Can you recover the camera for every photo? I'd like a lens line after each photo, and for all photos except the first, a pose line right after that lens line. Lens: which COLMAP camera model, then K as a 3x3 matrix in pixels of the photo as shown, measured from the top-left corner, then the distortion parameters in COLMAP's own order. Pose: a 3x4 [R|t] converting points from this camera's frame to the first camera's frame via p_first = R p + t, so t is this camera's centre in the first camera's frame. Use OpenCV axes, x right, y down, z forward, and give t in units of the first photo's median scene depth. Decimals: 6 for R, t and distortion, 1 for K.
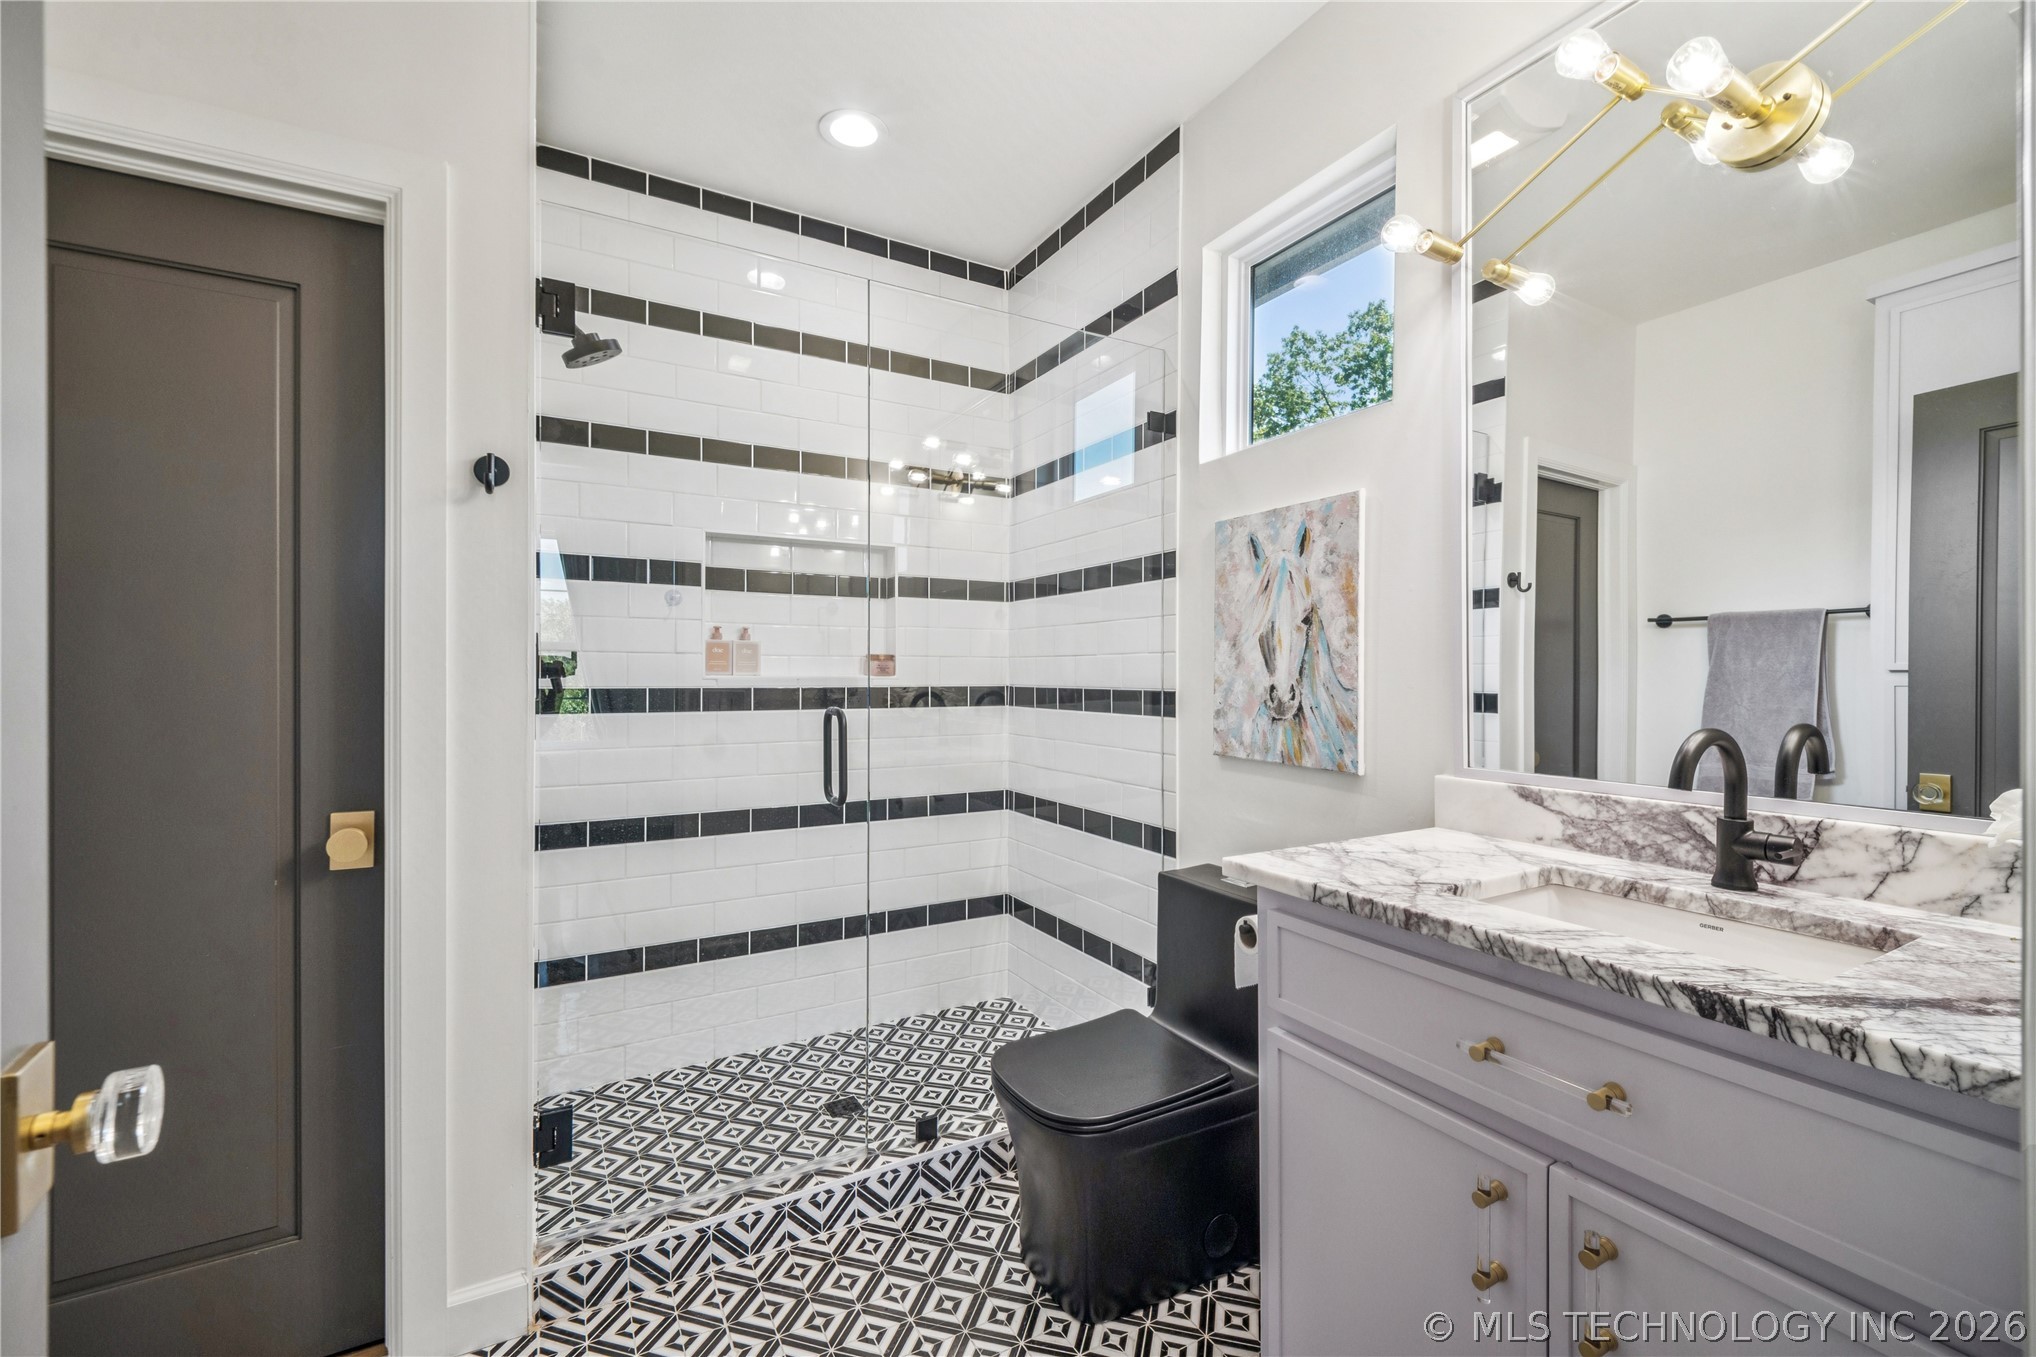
lens RADIAL K [[836.4, 0, 1014.7], [0, 836.4, 671.9], [0, 0, 1]] dist [0.008507, -0.000119]
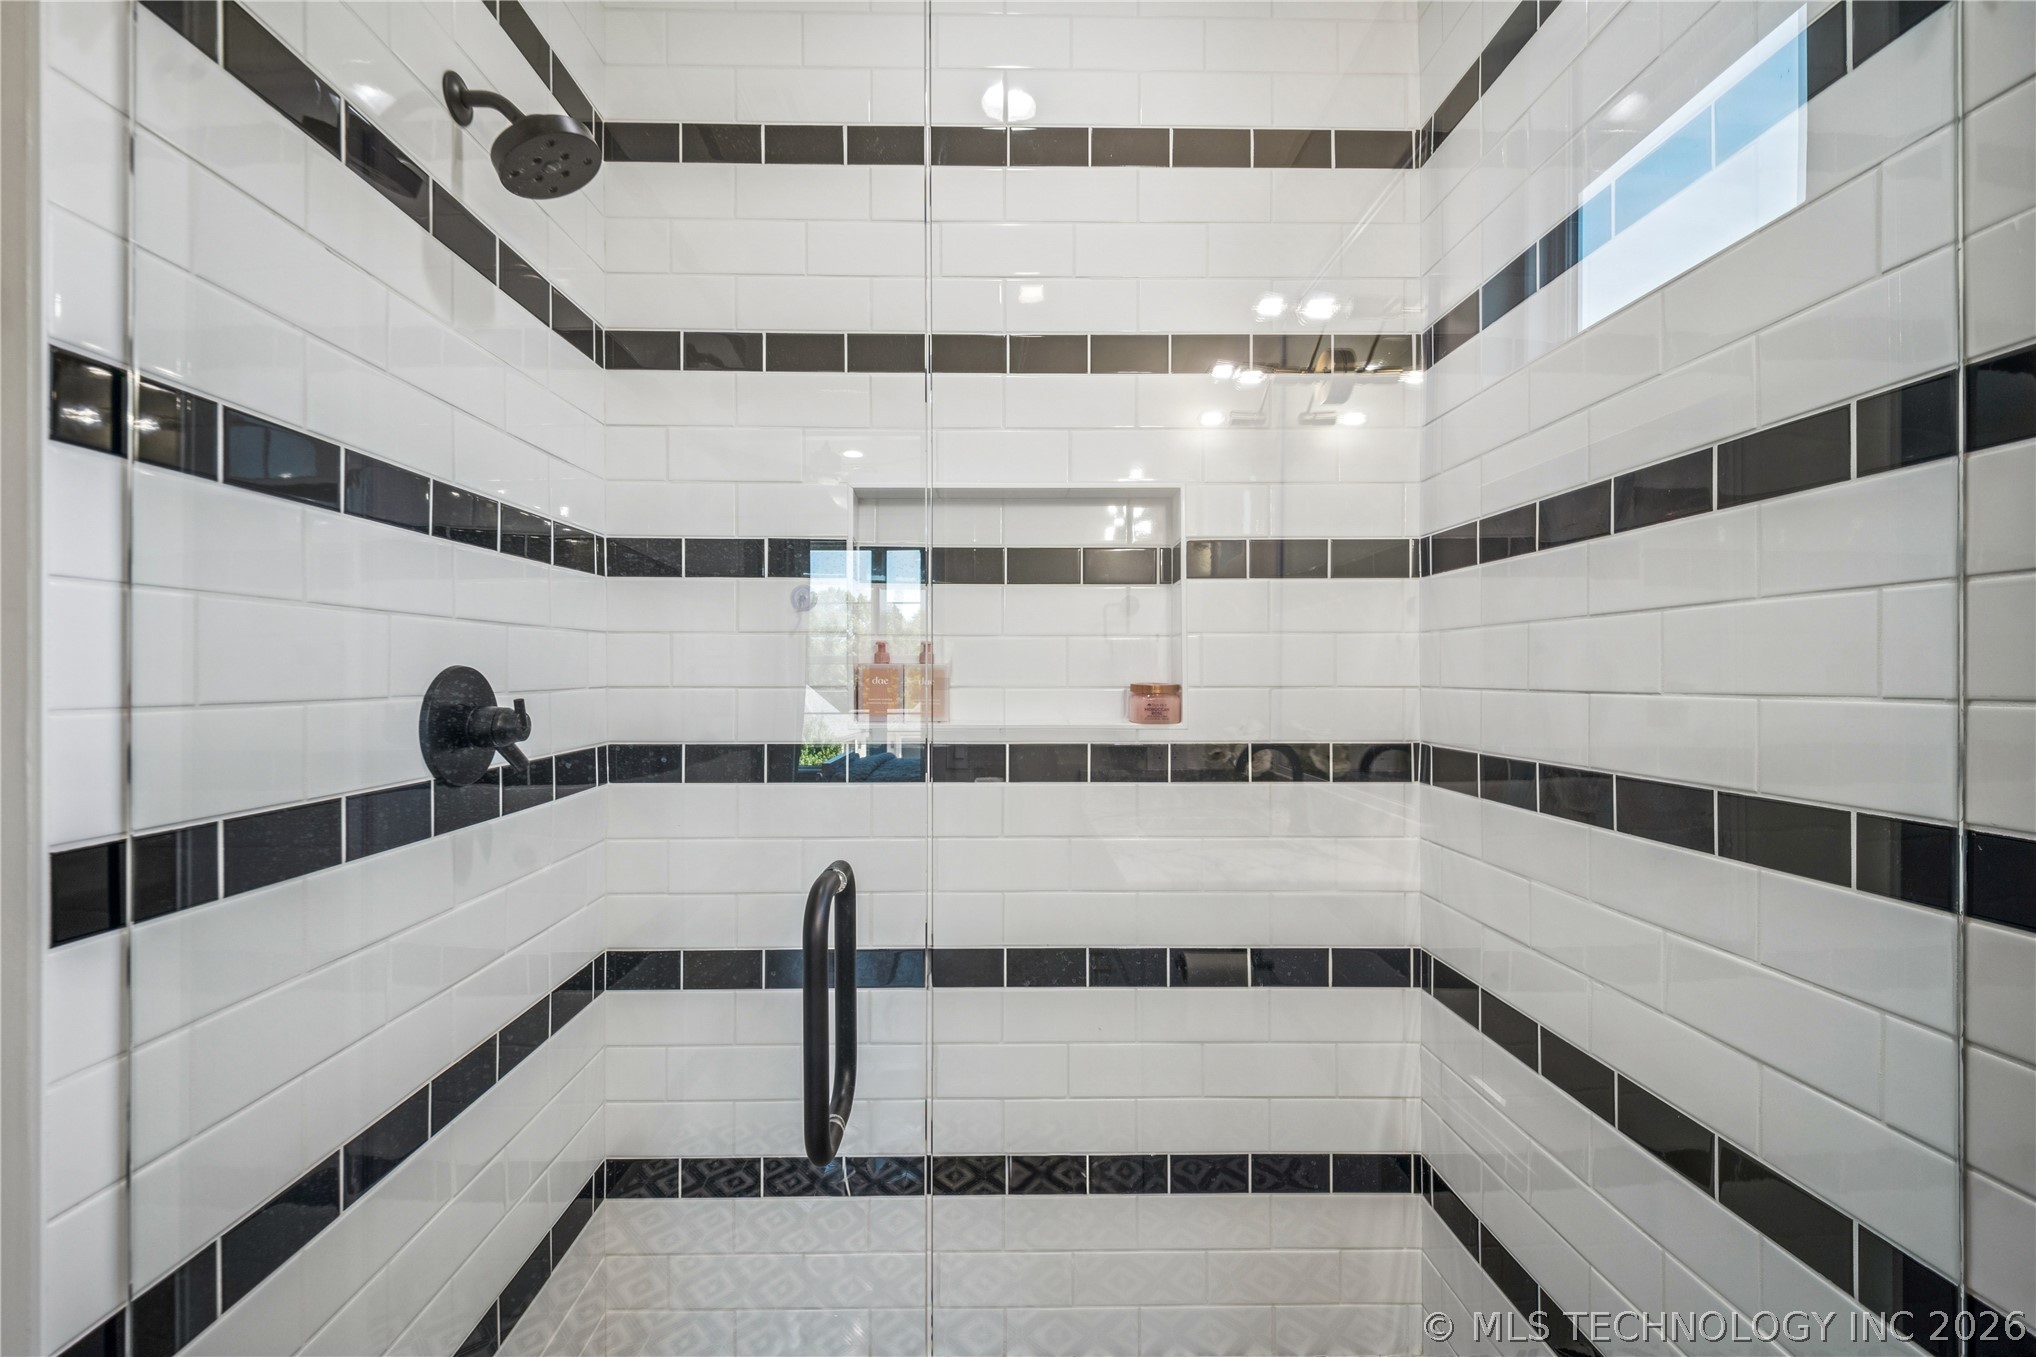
lens RADIAL K [[836.4, 0, 1014.7], [0, 836.4, 671.9], [0, 0, 1]] dist [0.008507, -0.000119]
pose [[0.881593, -0.005782, -0.471976, 0.017820], [0.006932, 0.999976, 0.000699, -0.029881], [0.471960, -0.003888, 0.881611, 0.470266]]
